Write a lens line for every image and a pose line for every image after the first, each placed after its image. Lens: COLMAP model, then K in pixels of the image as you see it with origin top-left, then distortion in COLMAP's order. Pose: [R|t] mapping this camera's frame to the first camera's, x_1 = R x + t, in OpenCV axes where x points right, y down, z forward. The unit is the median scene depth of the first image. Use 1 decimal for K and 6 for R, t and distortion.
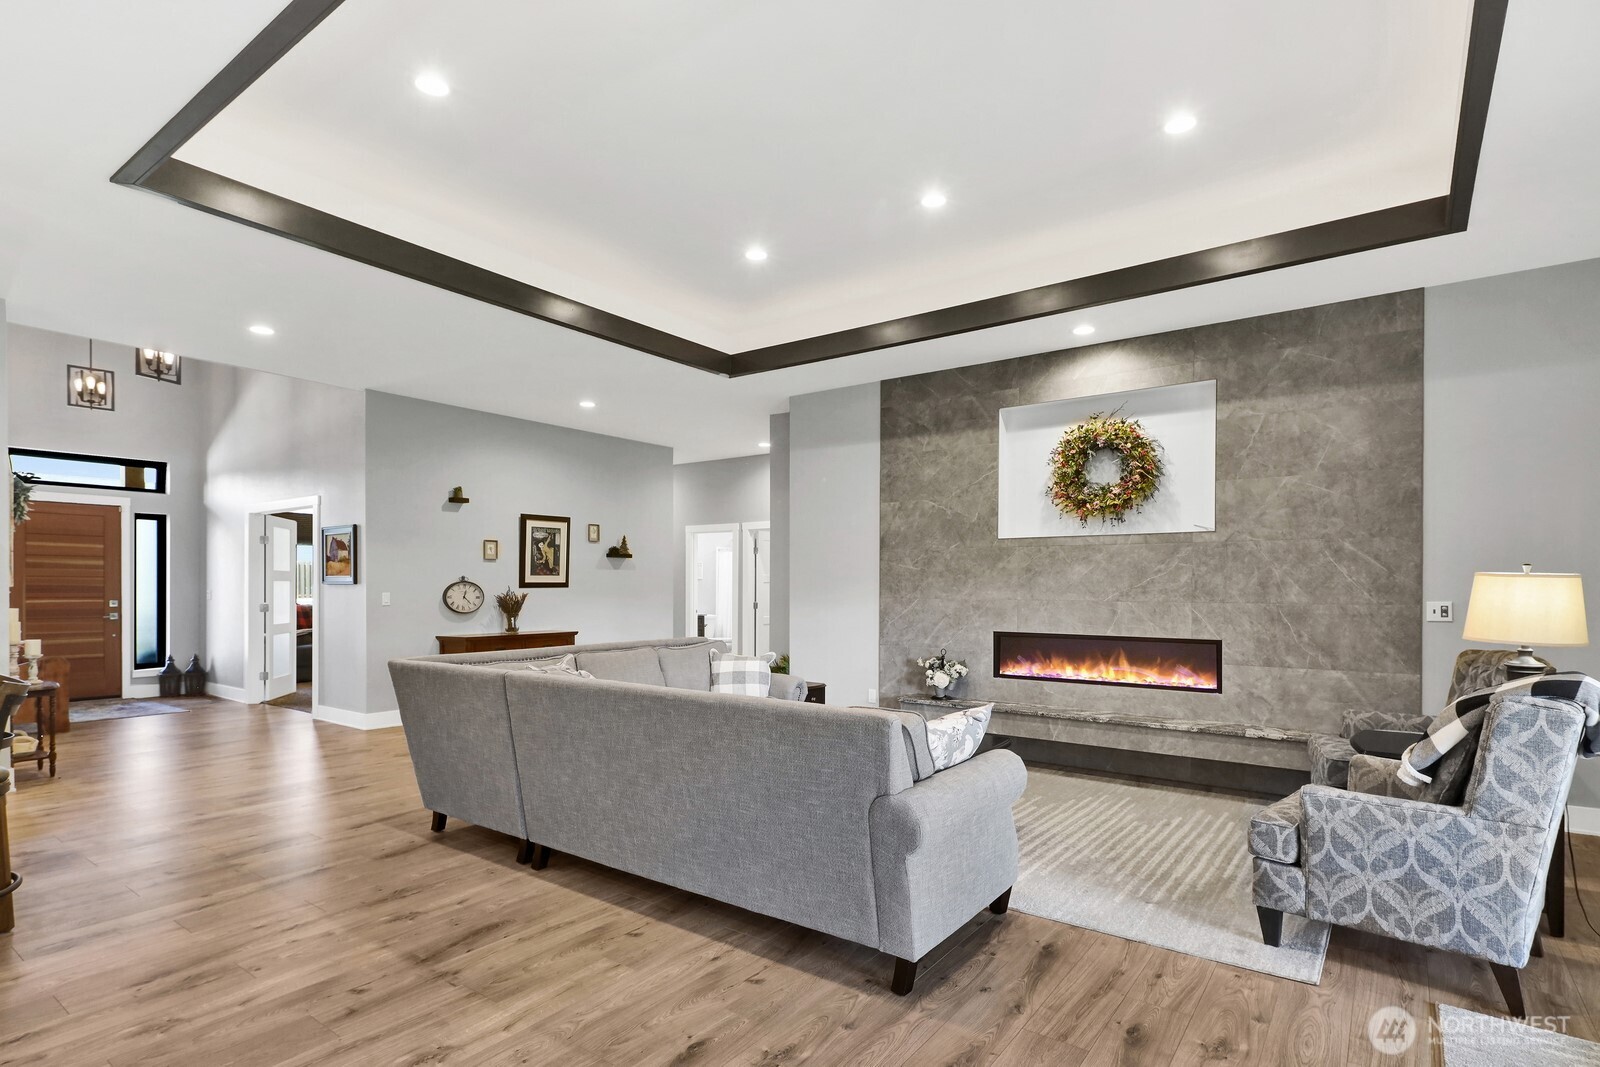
lens RADIAL K [[794.2, 0, 781.0], [0, 794.2, 599.9], [0, 0, 1]] dist [0.011130, -0.005792]
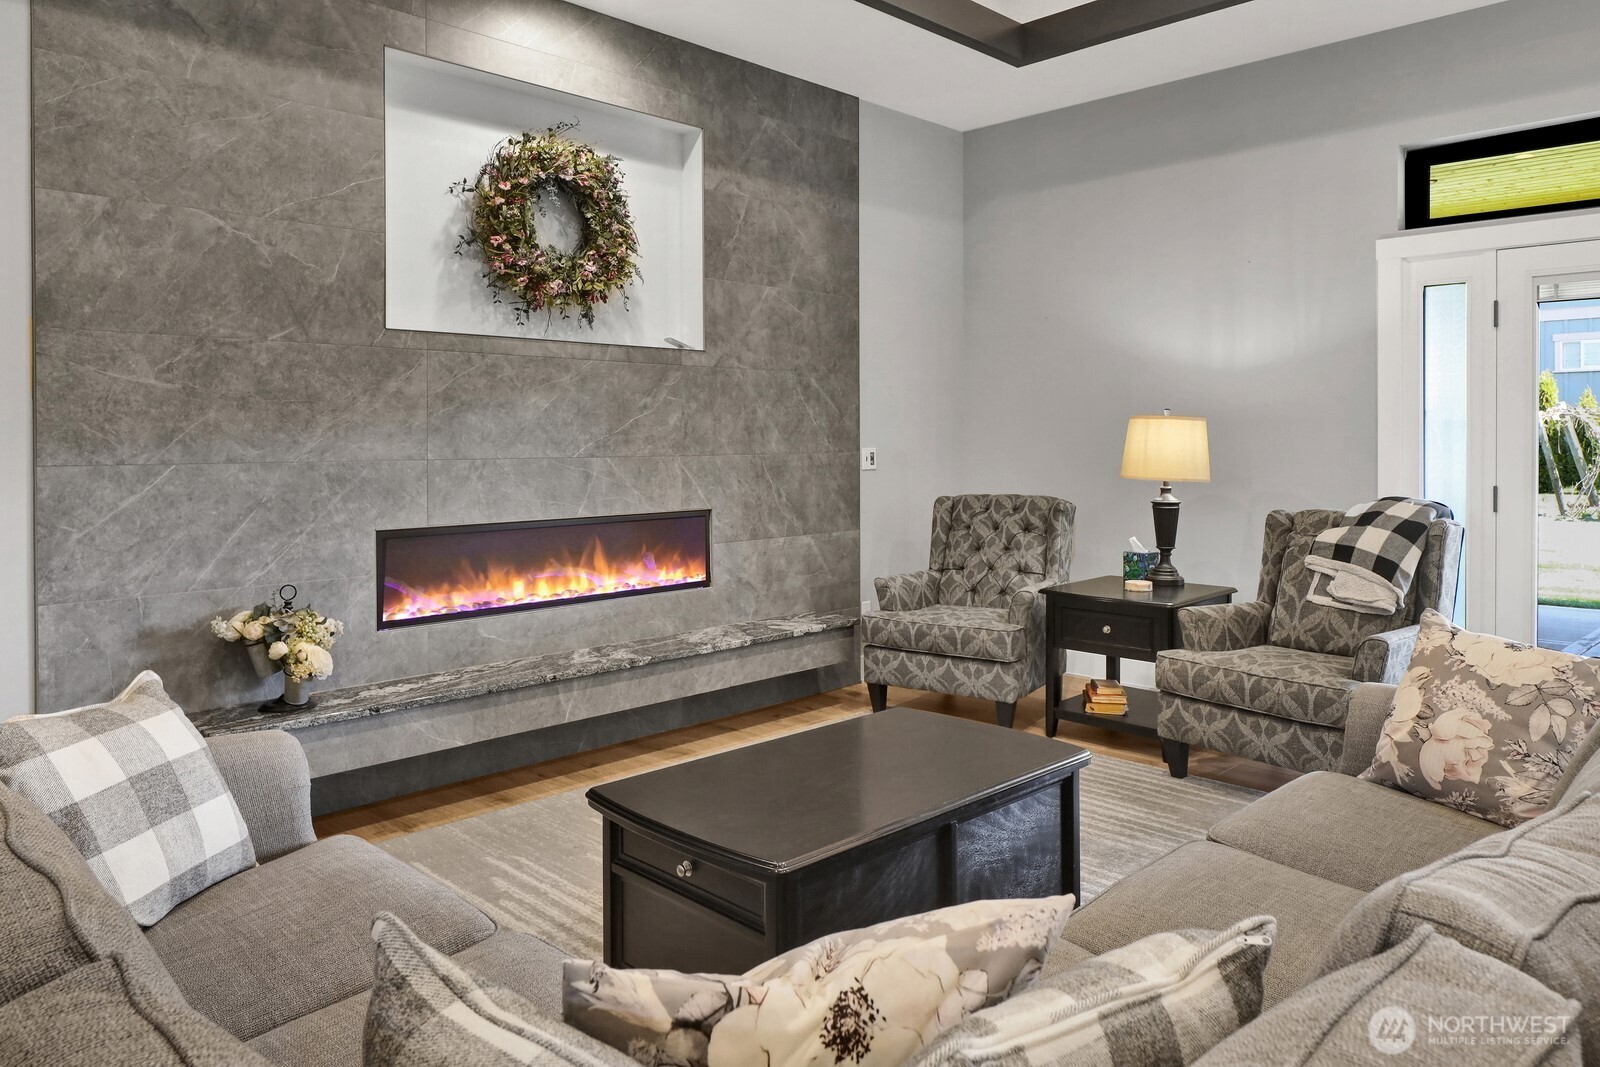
lens RADIAL K [[1105.0, 0, 821.6], [0, 1105.0, 456.0], [0, 0, 1]] dist [-0.013252, 0.001331]
pose [[0.115782, -0.022554, 0.993019, -0.321102], [0.018919, 0.999611, 0.020498, -0.011218], [-0.993094, 0.016413, 0.116163, 0.655572]]
